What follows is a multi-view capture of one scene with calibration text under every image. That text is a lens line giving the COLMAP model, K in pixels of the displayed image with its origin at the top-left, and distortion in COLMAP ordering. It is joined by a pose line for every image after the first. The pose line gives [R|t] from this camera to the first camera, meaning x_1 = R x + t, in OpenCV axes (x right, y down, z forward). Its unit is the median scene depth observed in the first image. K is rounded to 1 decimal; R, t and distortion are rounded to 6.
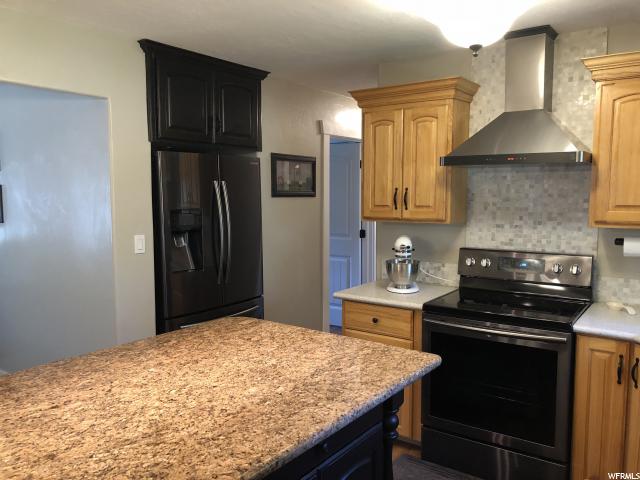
lens RADIAL K [[523.1, 0, 320.2], [0, 523.1, 236.9], [0, 0, 1]] dist [0.001846, 0.003522]
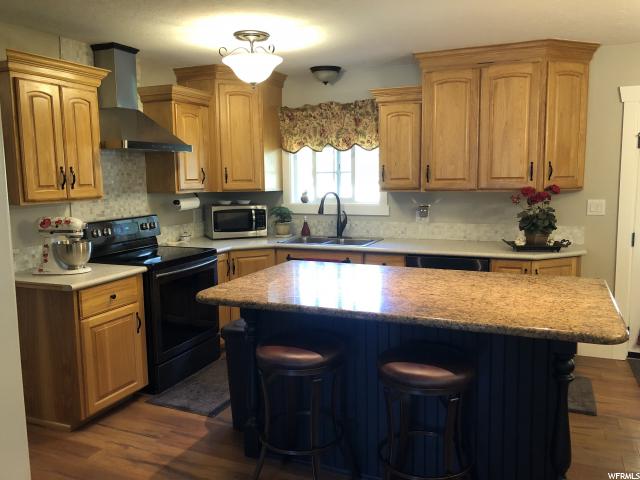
lens RADIAL K [[523.1, 0, 323.4], [0, 523.1, 239.2], [0, 0, 1]] dist [0.001846, 0.003522]
pose [[-0.215646, -0.118945, 0.969200, -0.947507], [0.100185, 0.984620, 0.143129, -0.054970], [-0.971319, 0.127964, -0.200413, 0.779183]]
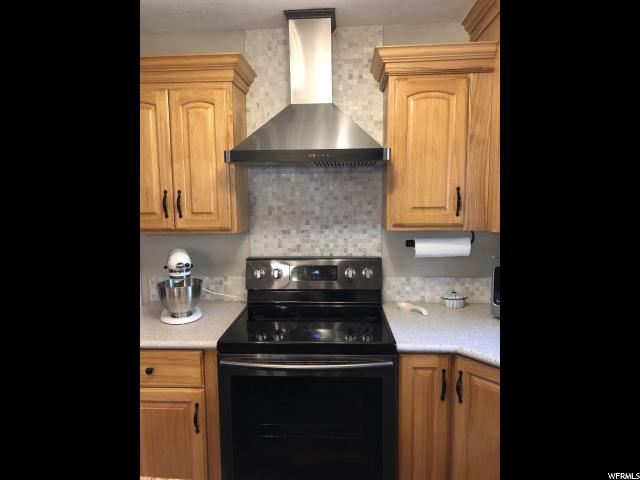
lens RADIAL K [[389.1, 0, 315.3], [0, 389.1, 236.1], [0, 0, 1]] dist [0.024287, -0.003136]
pose [[0.849245, -0.063050, 0.524222, 0.026449], [0.054581, 0.998009, 0.031611, -0.033200], [-0.525171, 0.001767, 0.850995, 0.402069]]
